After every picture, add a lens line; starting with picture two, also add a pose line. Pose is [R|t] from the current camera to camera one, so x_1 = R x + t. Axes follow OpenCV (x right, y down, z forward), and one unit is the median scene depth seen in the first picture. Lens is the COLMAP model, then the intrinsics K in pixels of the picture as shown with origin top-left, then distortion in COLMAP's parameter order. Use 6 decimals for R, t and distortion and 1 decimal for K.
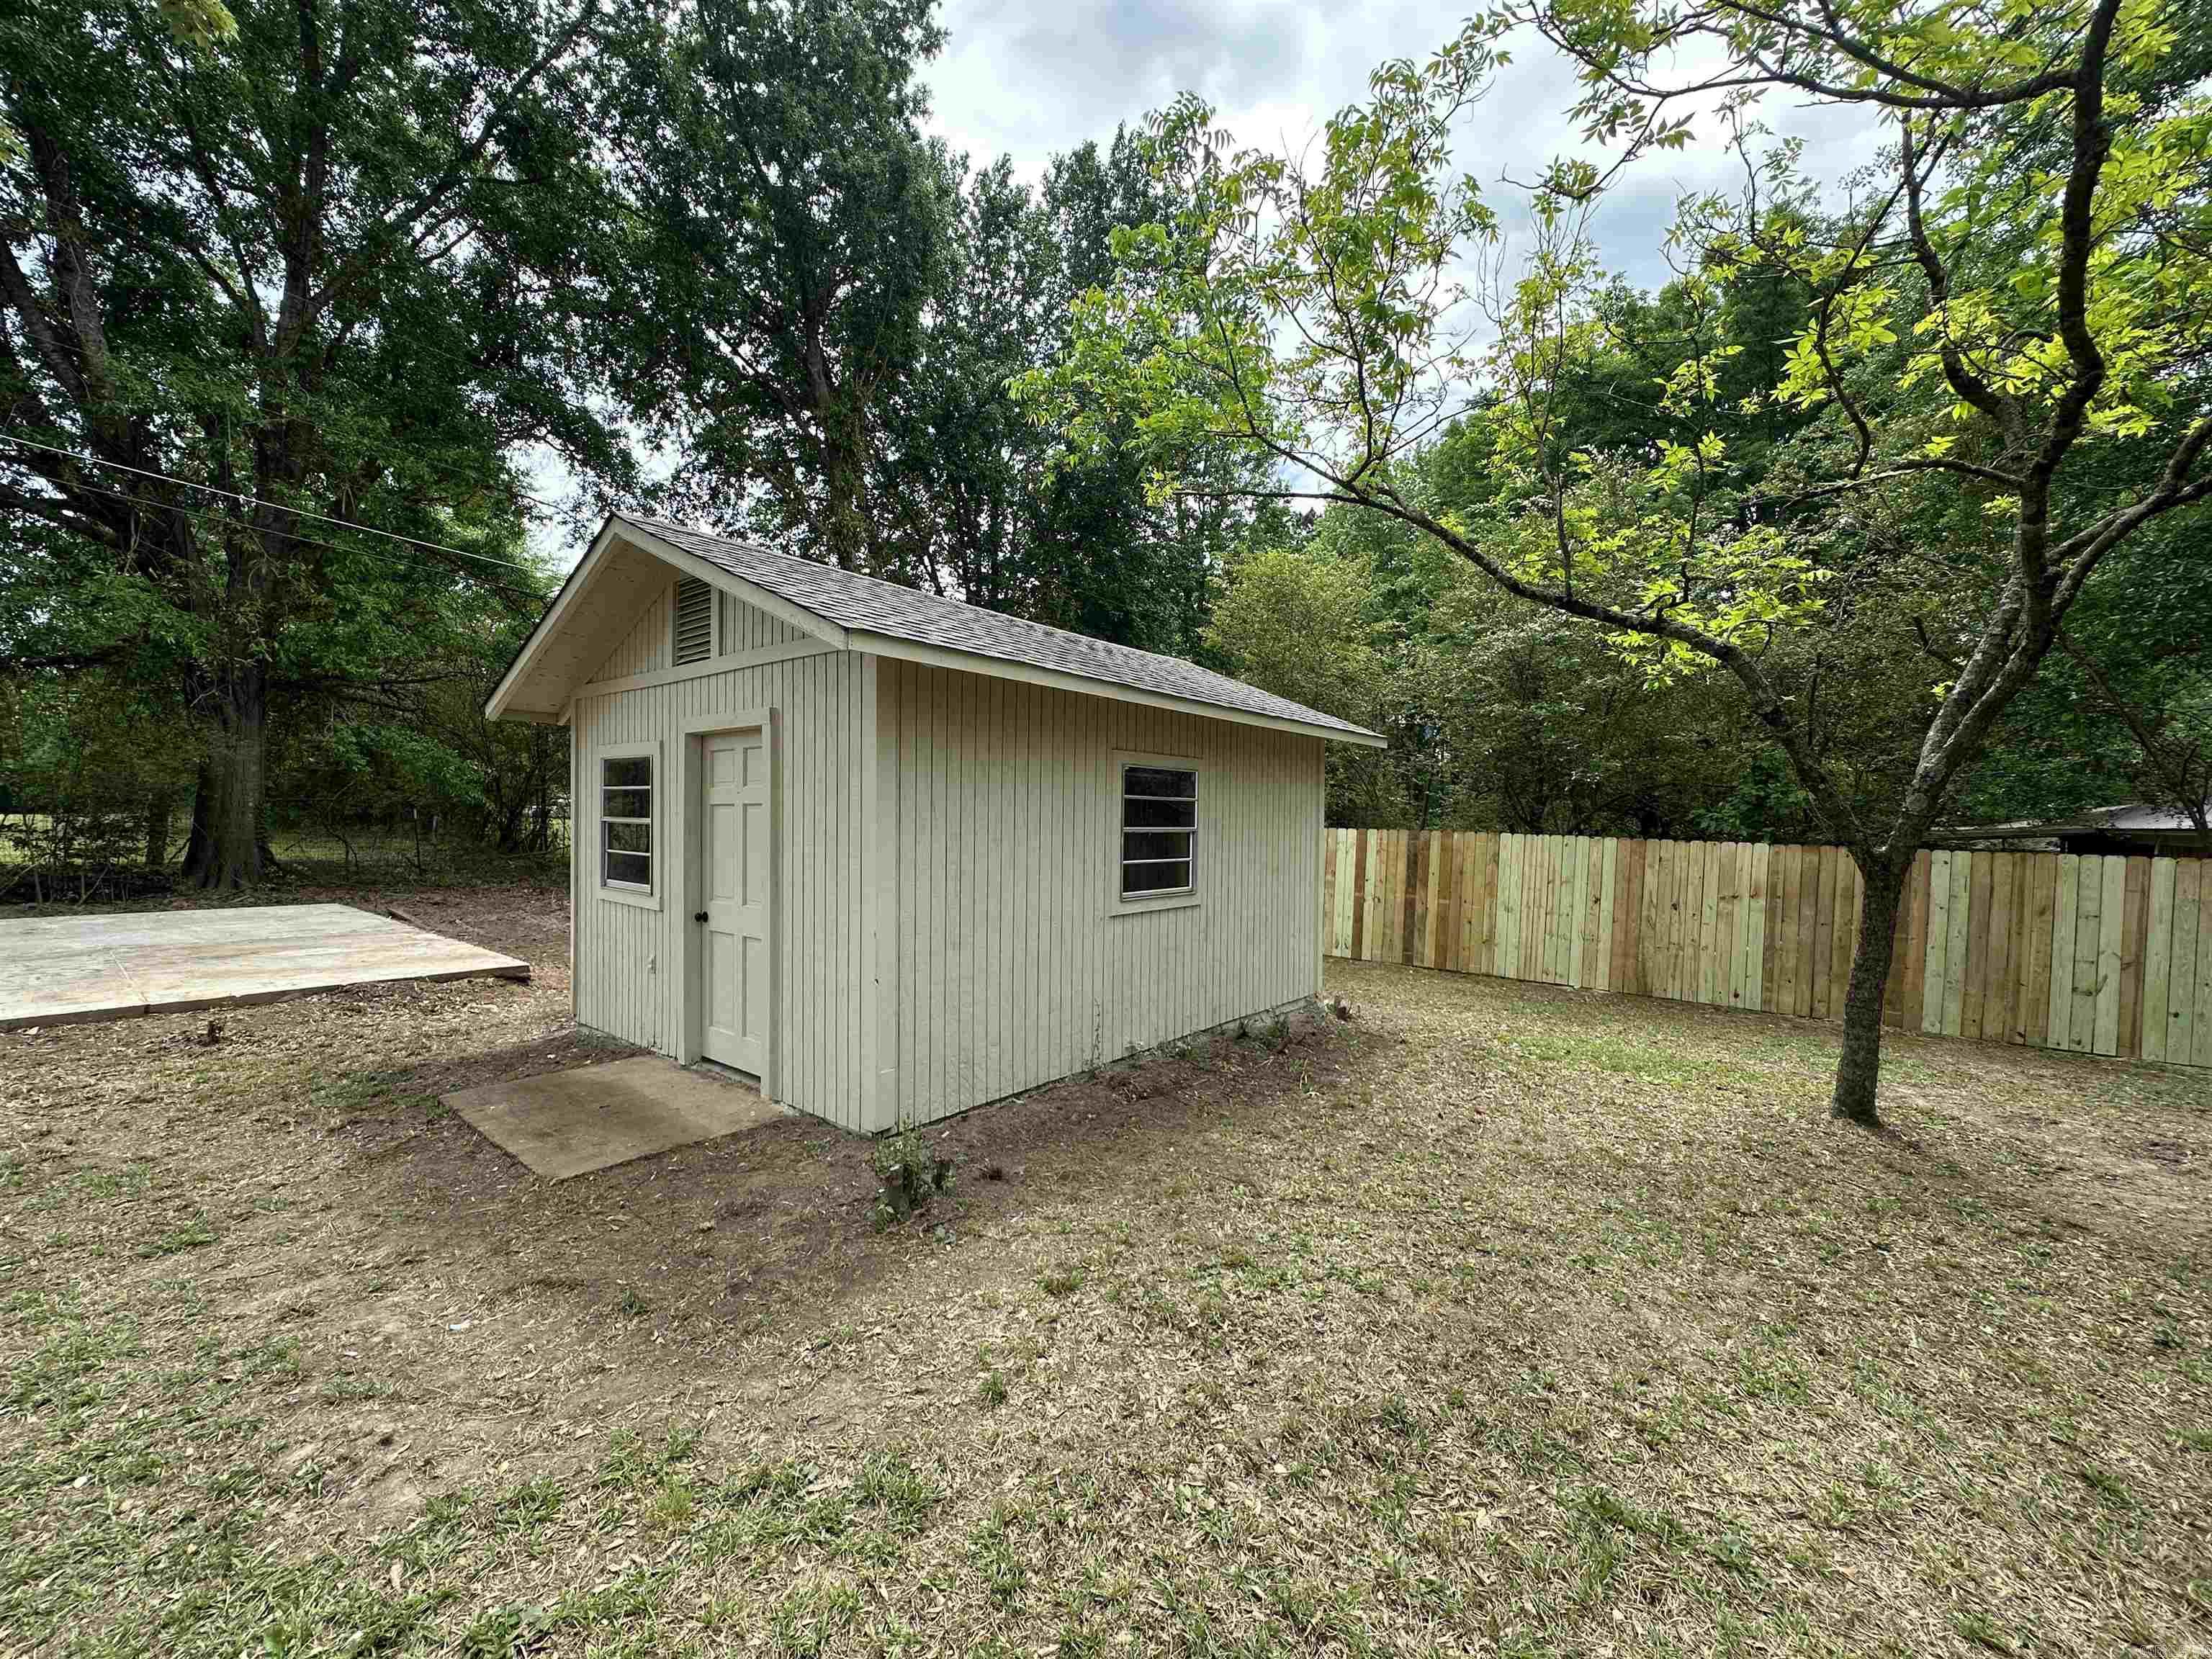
lens RADIAL K [[882.5, 0, 1109.0], [0, 882.5, 836.7], [0, 0, 1]] dist [-0.005064, 0.000712]
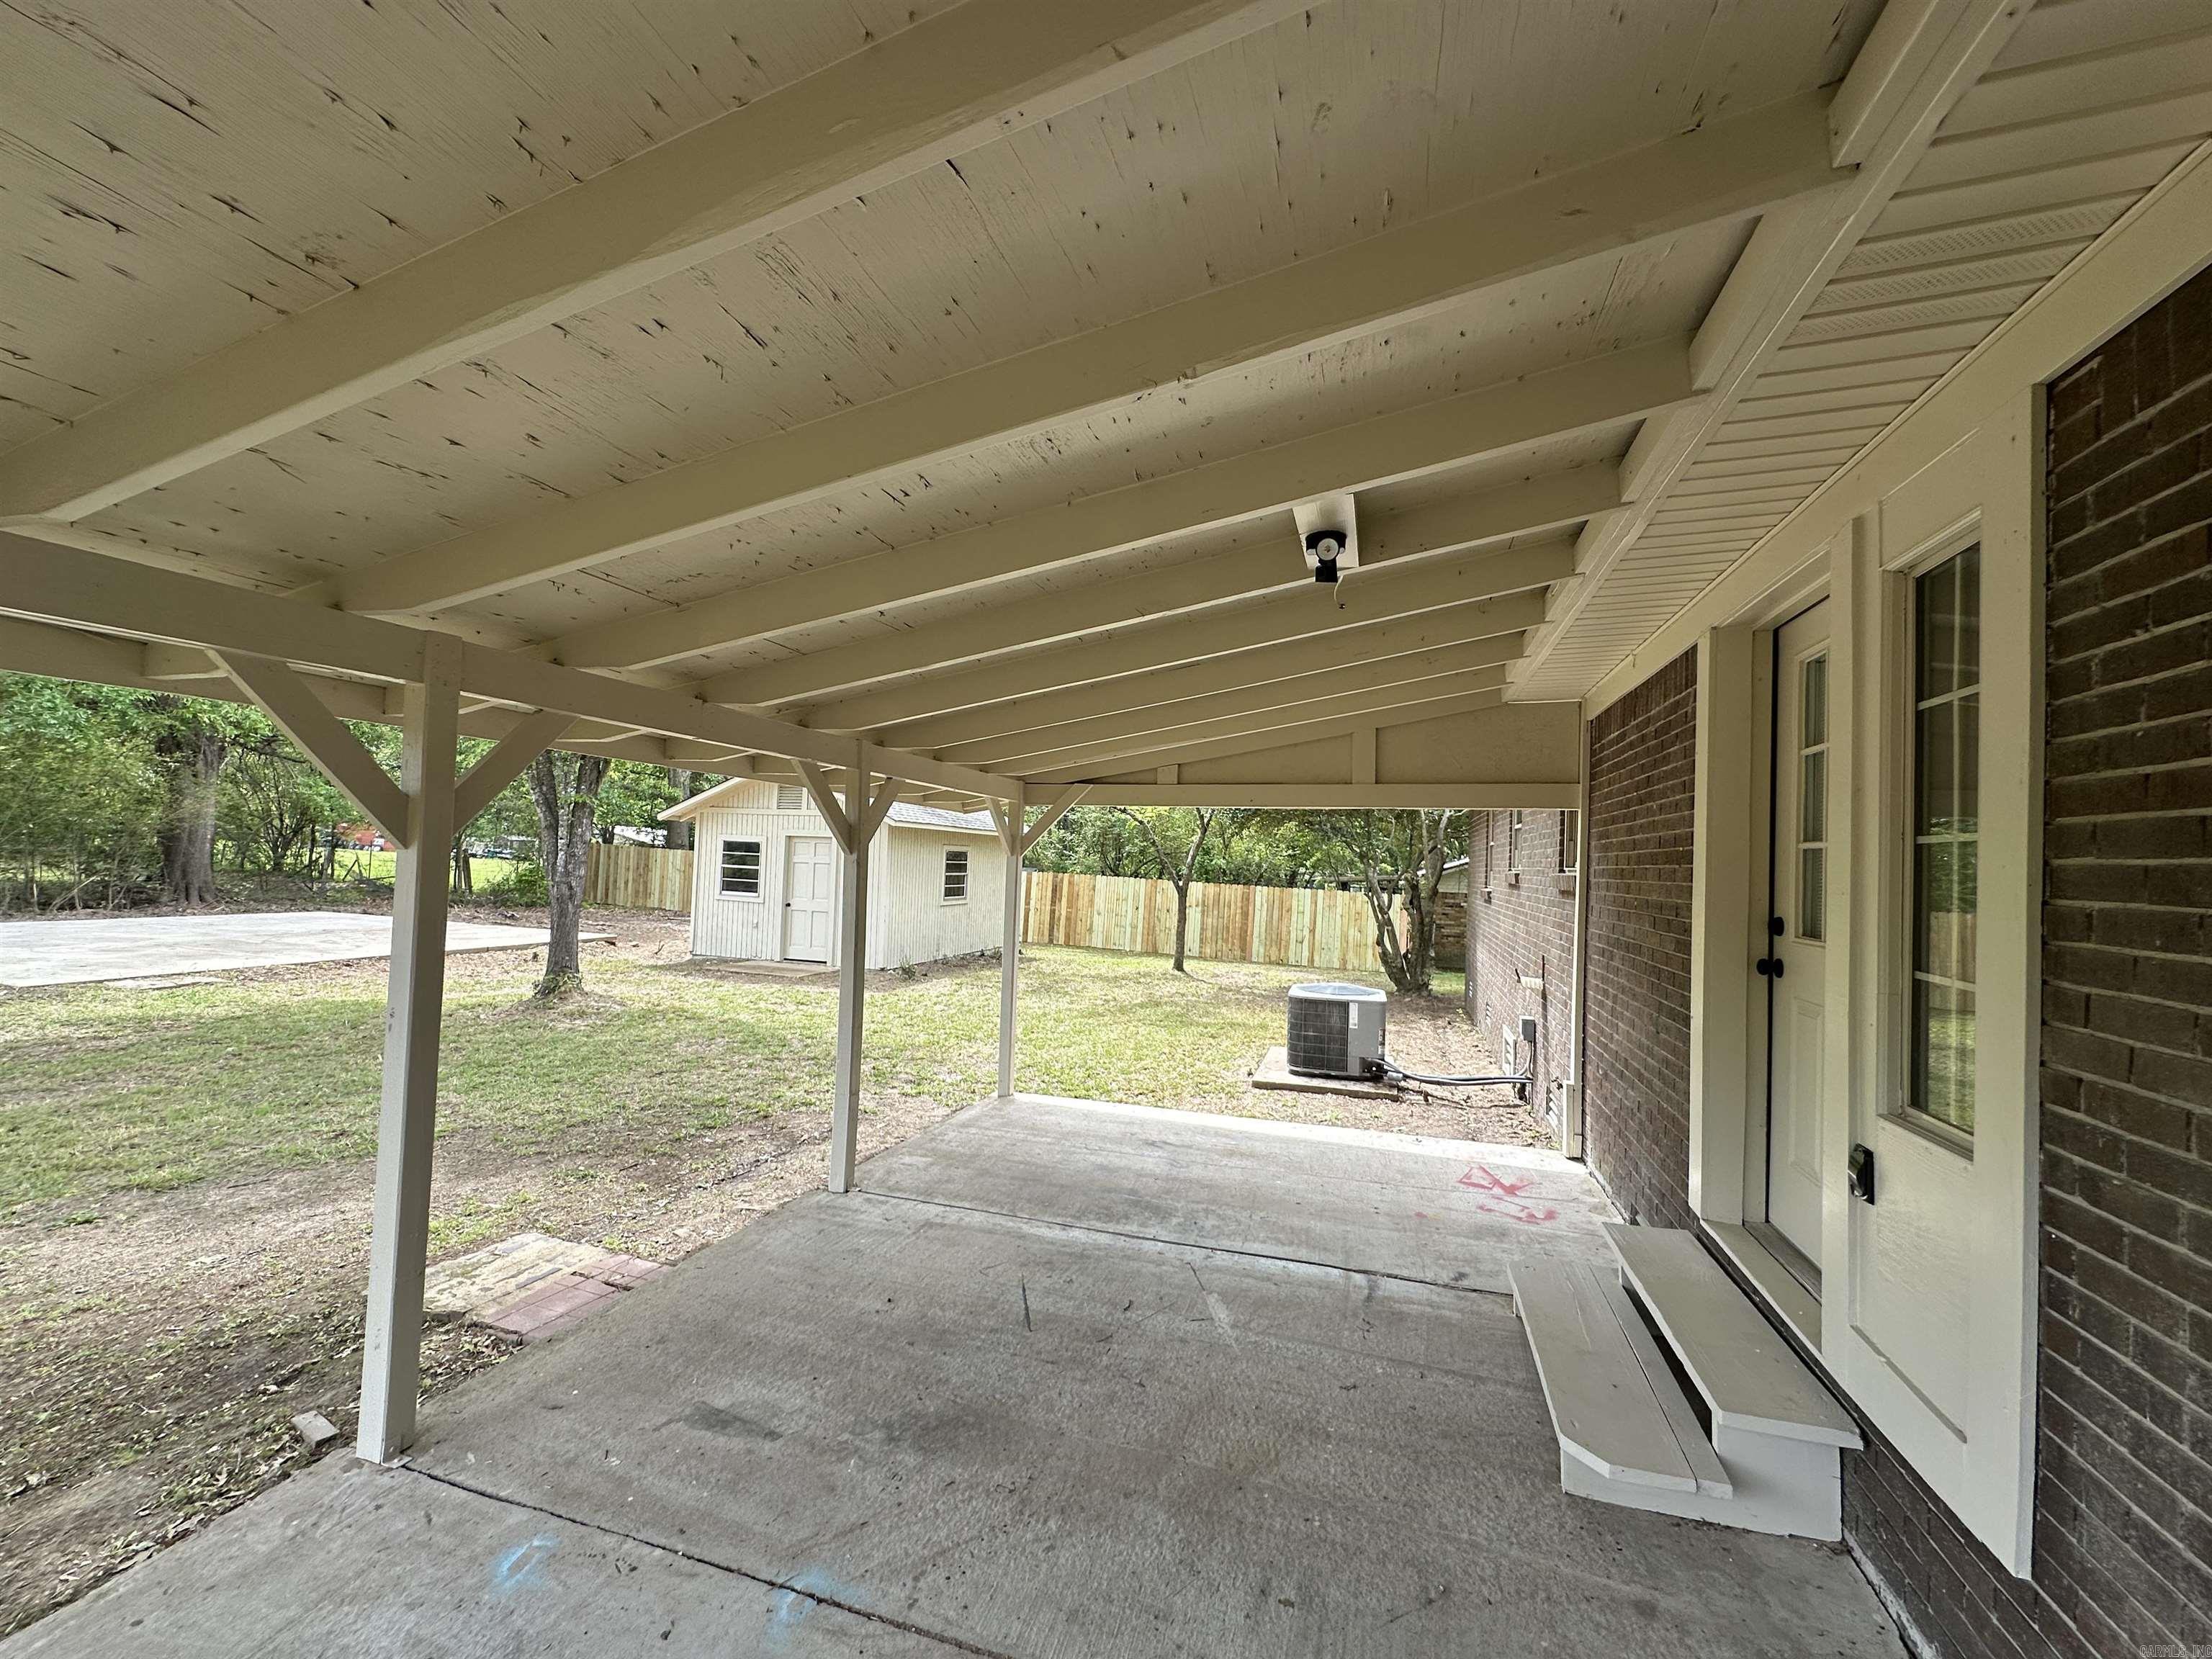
lens RADIAL K [[882.5, 0, 1099.5], [0, 882.5, 827.0], [0, 0, 1]] dist [-0.005064, 0.000712]
pose [[0.935560, 0.034978, 0.351432, -0.366863], [-0.018293, 0.998547, -0.050688, -0.017617], [-0.352694, 0.040993, 0.934840, -1.259483]]
